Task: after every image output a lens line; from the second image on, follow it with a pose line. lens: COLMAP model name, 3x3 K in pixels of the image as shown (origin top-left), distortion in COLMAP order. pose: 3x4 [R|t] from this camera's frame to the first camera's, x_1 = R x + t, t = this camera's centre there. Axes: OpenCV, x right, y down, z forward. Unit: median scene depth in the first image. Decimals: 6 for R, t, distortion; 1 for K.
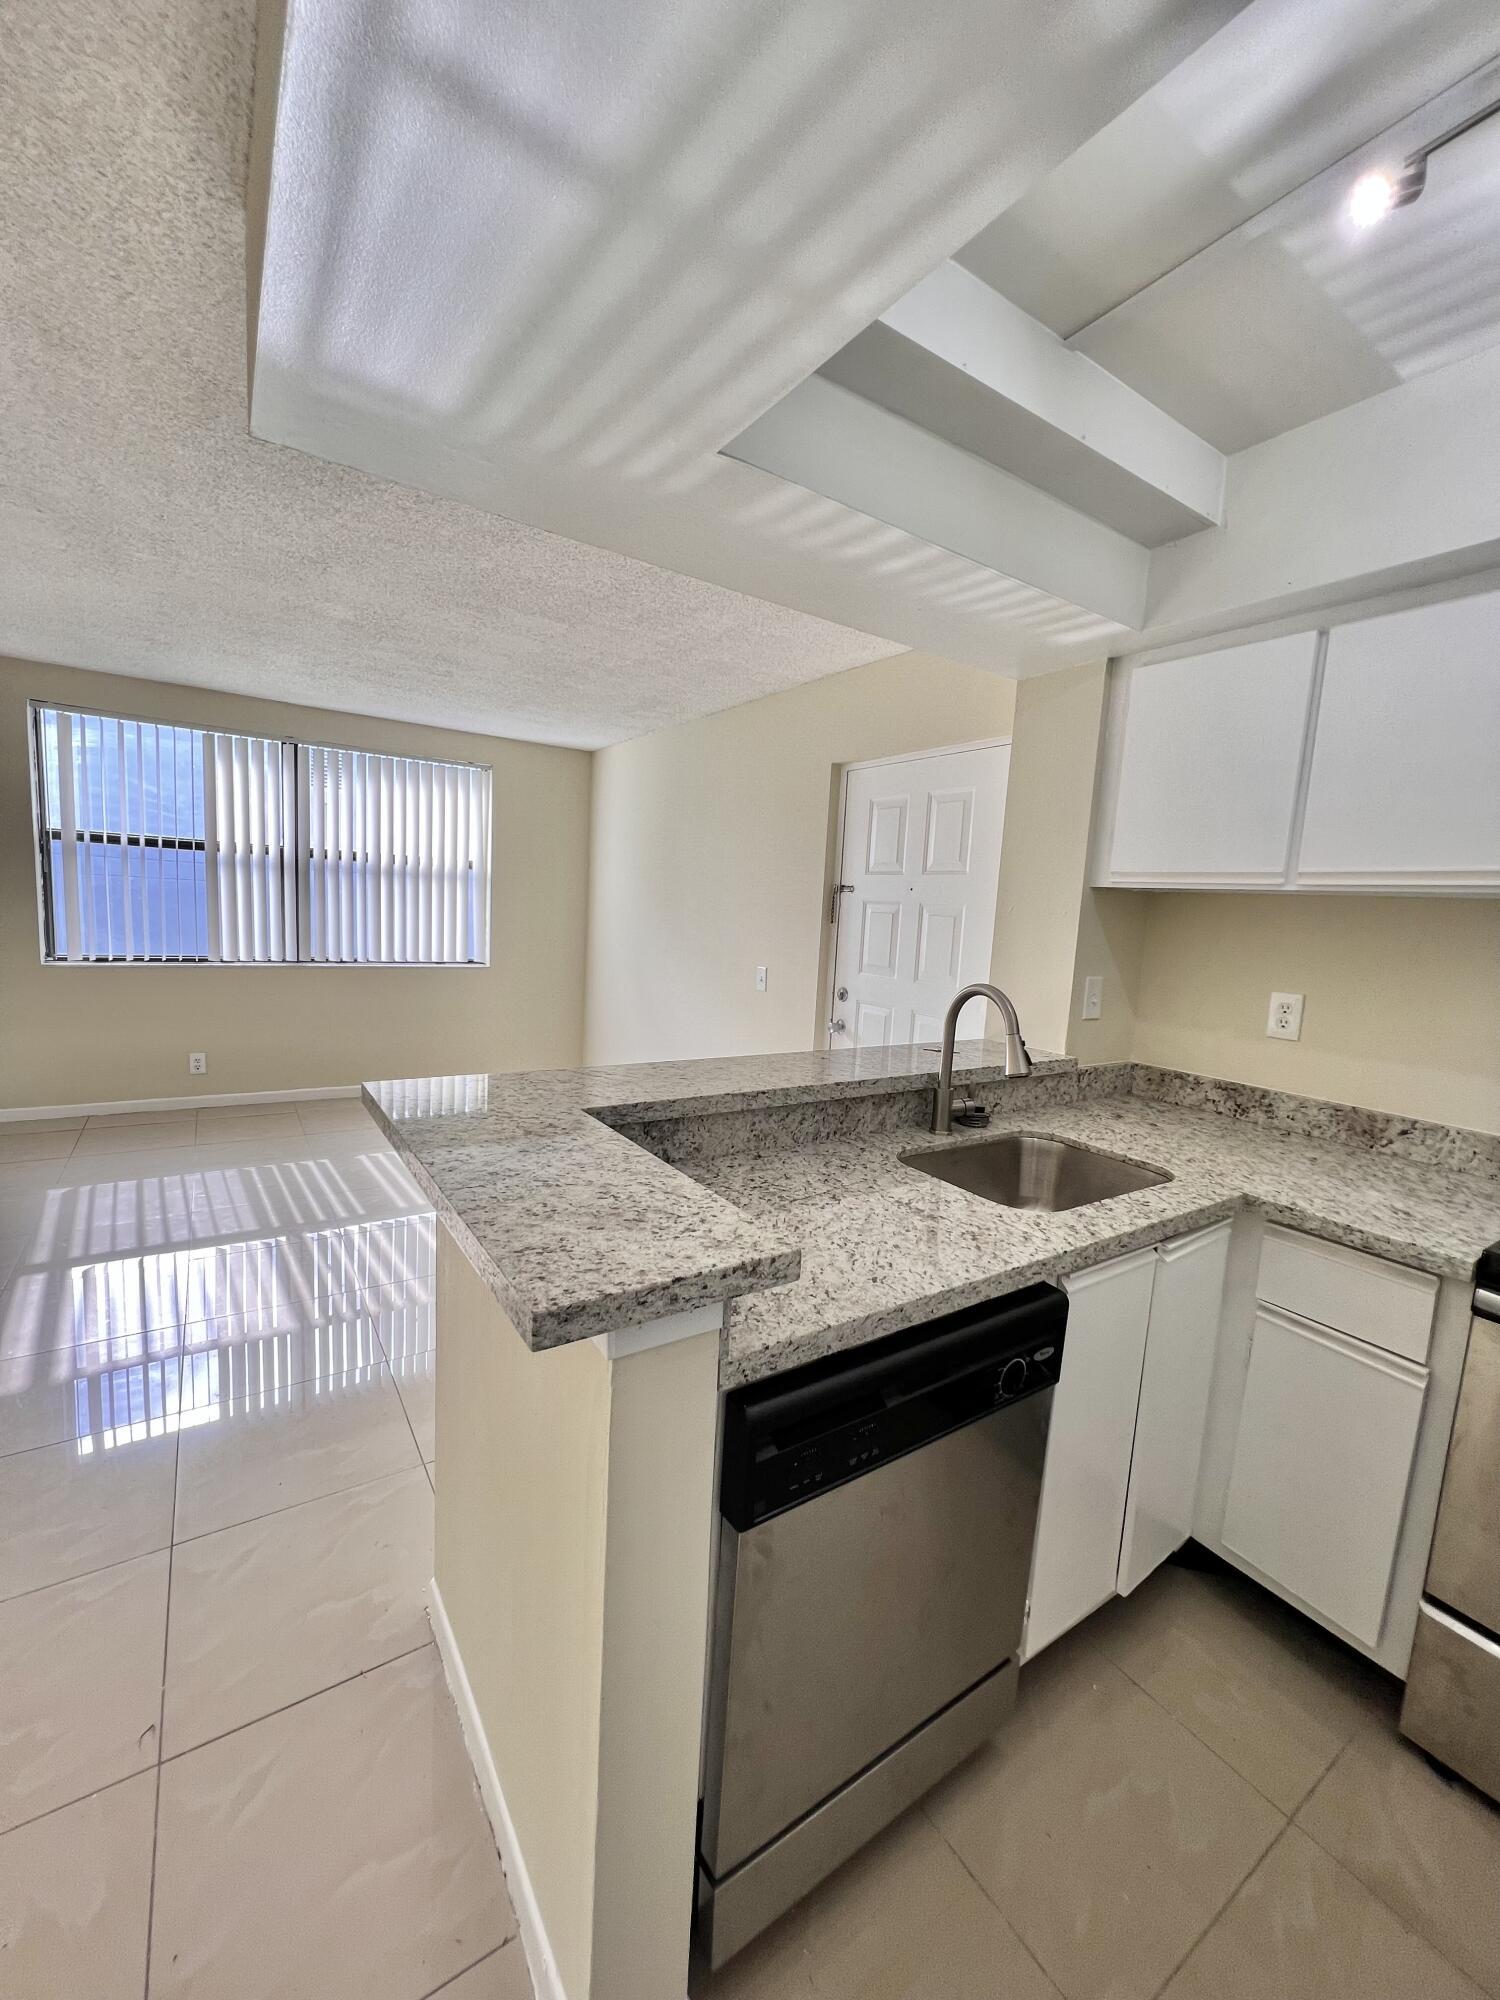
lens RADIAL K [[797.0, 0, 751.7], [0, 797.0, 1011.6], [0, 0, 1]] dist [-0.000348, -0.001302]
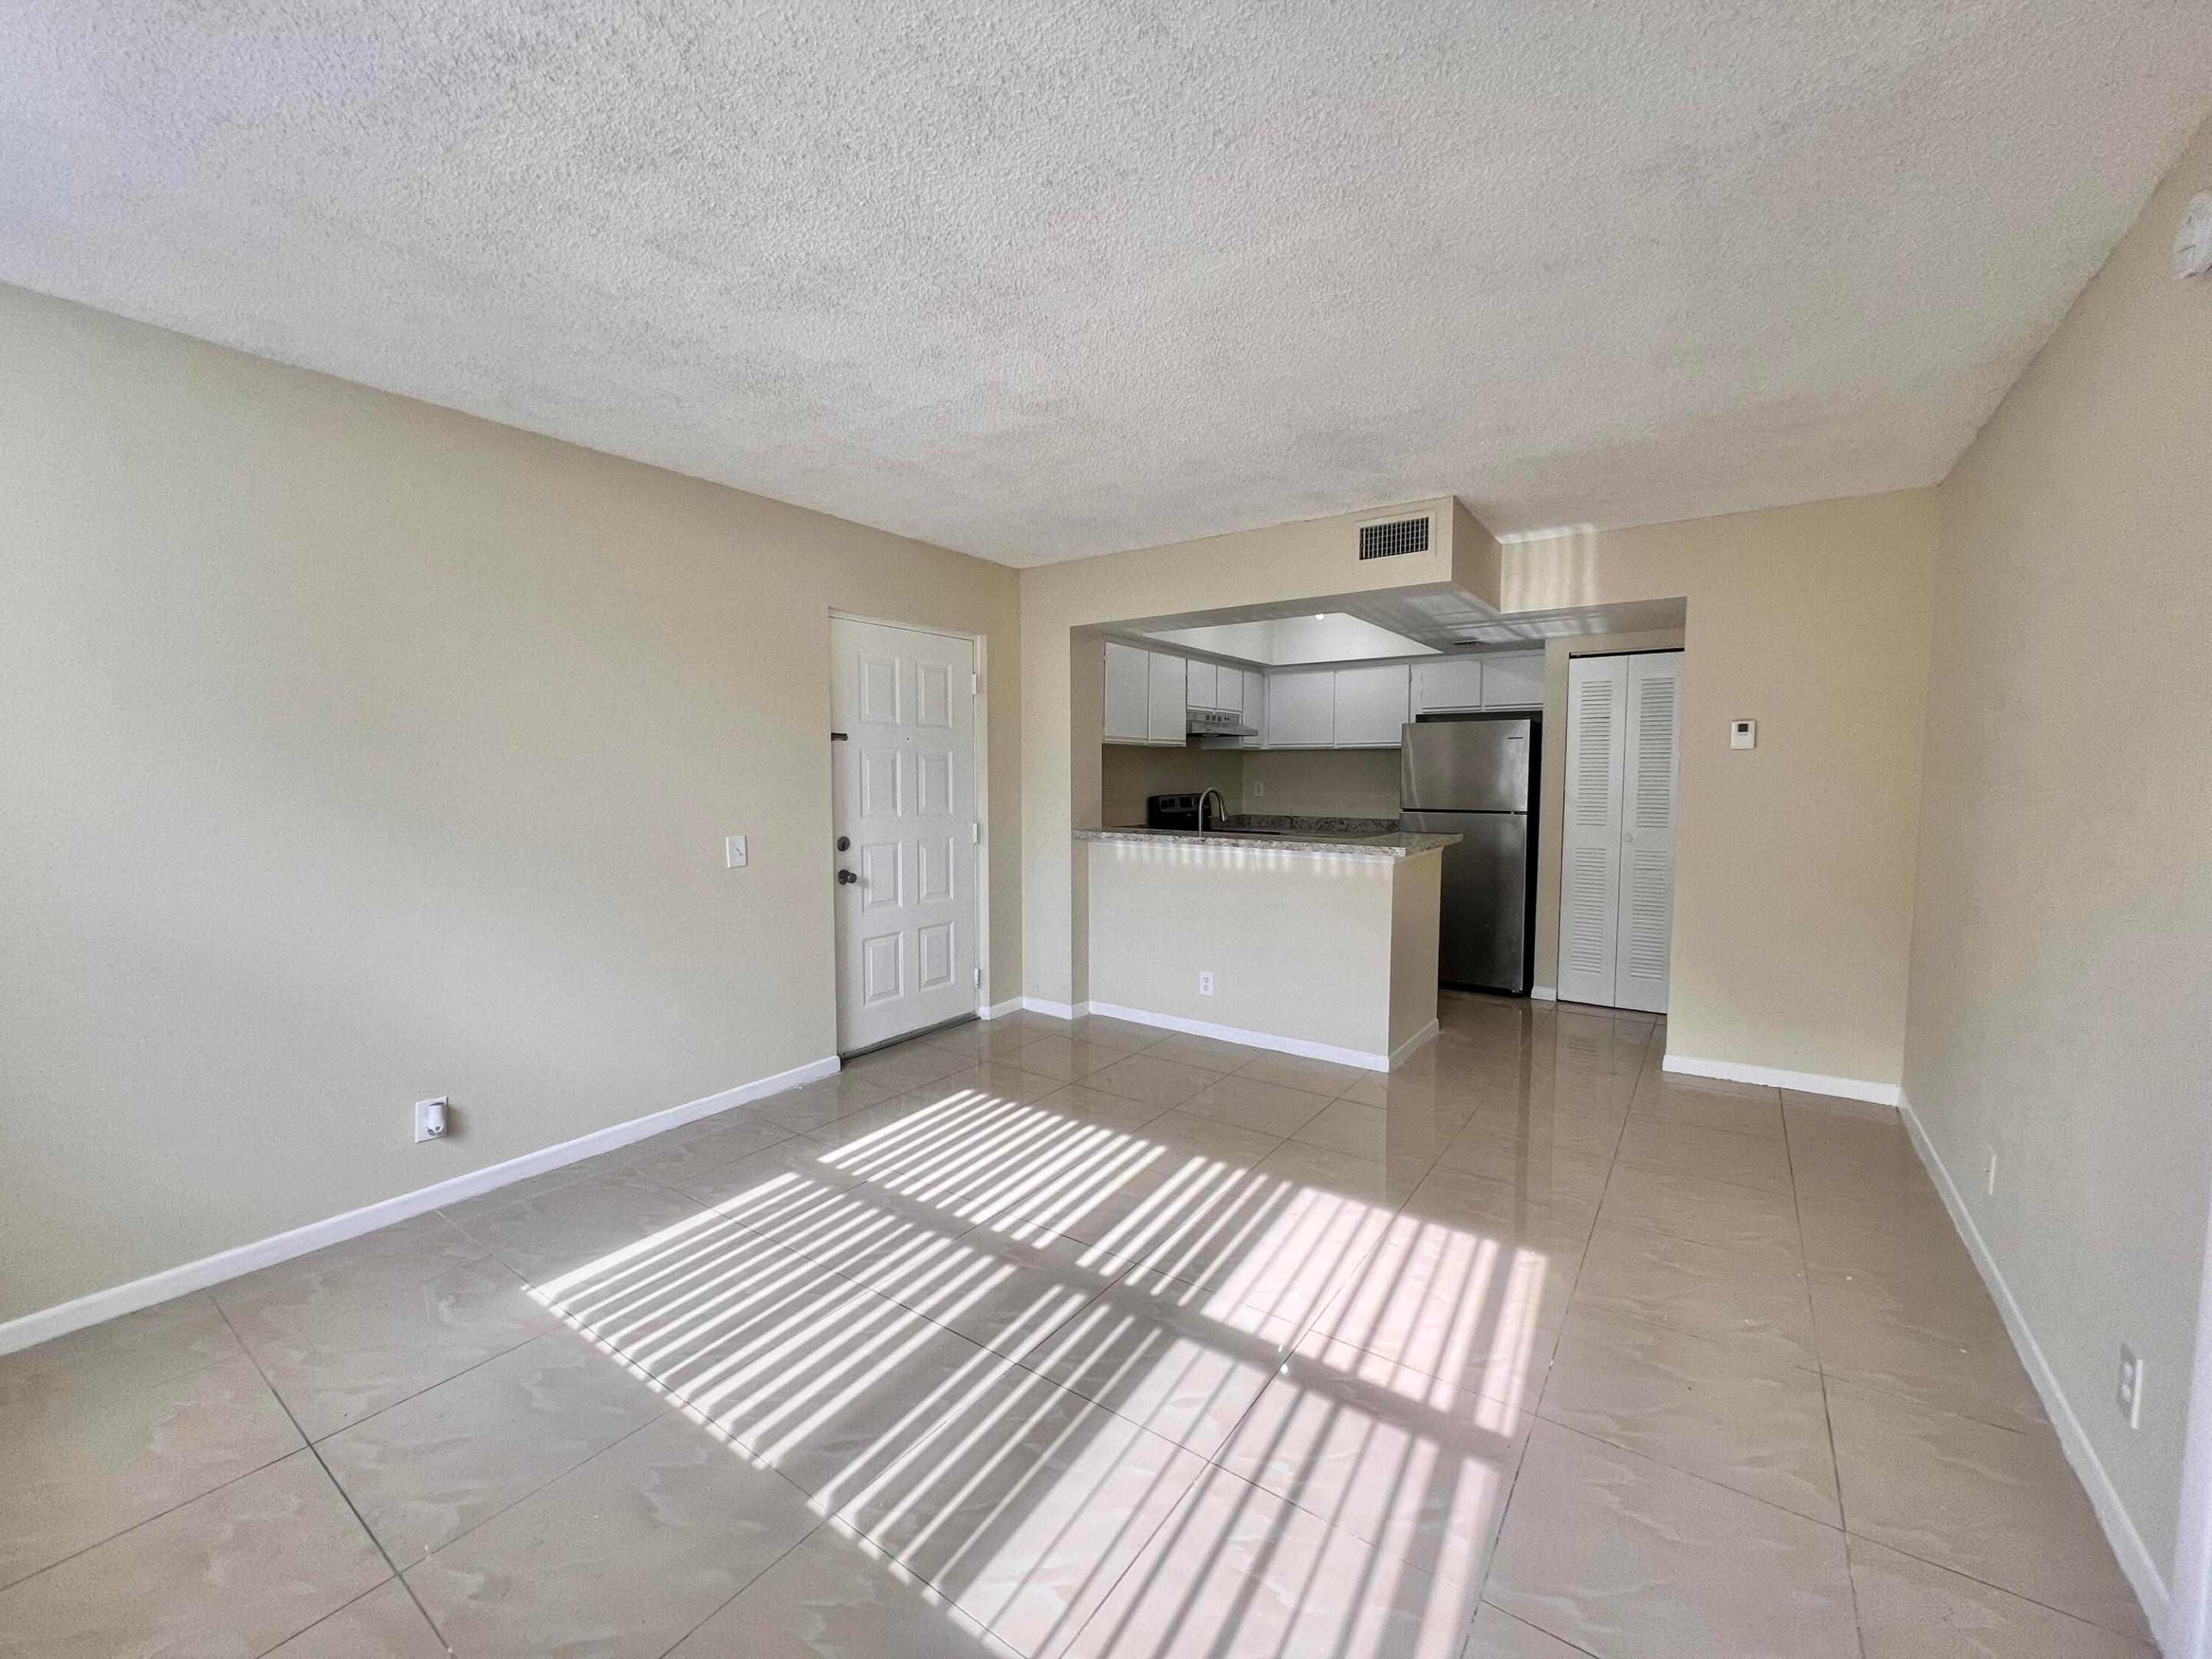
lens RADIAL K [[881.5, 0, 1114.8], [0, 881.5, 836.3], [0, 0, 1]] dist [-0.000348, -0.001302]
pose [[-0.360507, -0.124942, 0.924351, -2.478681], [0.104101, 0.979408, 0.172984, -0.451473], [-0.926929, 0.158588, -0.340077, 2.594878]]
